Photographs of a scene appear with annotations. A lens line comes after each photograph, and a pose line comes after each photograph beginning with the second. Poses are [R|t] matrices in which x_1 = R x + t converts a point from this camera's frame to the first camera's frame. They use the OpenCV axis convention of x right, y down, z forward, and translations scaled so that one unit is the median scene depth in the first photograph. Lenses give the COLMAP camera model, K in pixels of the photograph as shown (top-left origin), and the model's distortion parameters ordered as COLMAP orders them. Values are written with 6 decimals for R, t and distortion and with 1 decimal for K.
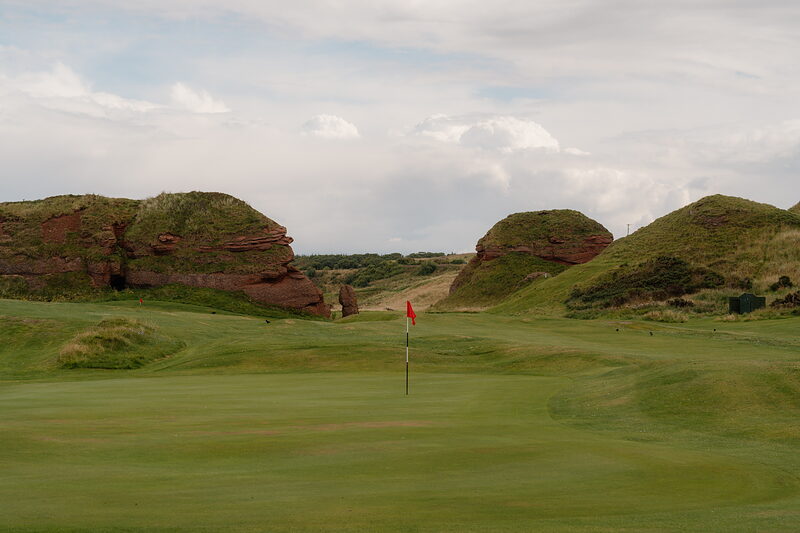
lens RADIAL K [[1604.4, 0, 400.0], [0, 1604.4, 266.5], [0, 0, 1]] dist [0.025971, -0.044165]
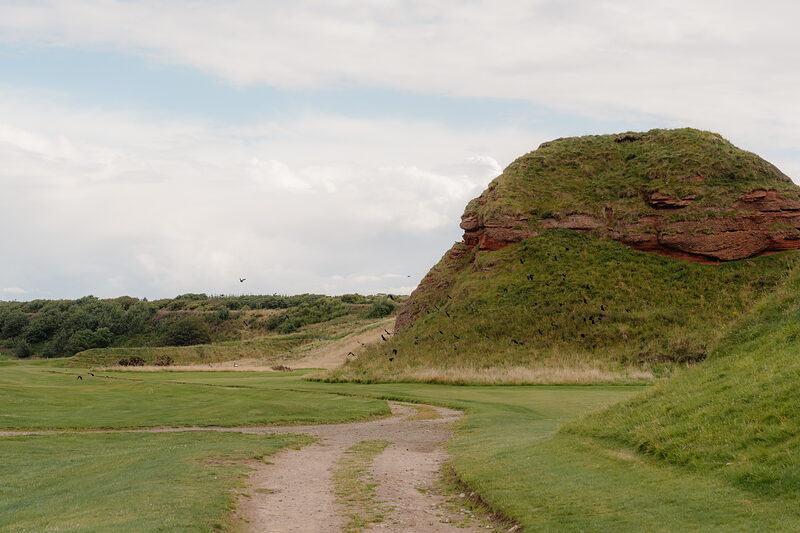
lens RADIAL K [[1604.4, 0, 400.0], [0, 1604.4, 266.5], [0, 0, 1]] dist [0.025971, -0.044165]
pose [[0.999741, 0.014118, 0.017843, 0.024791], [-0.013497, 0.999316, -0.034441, 0.014170], [-0.018317, 0.034192, 0.999247, 0.596953]]
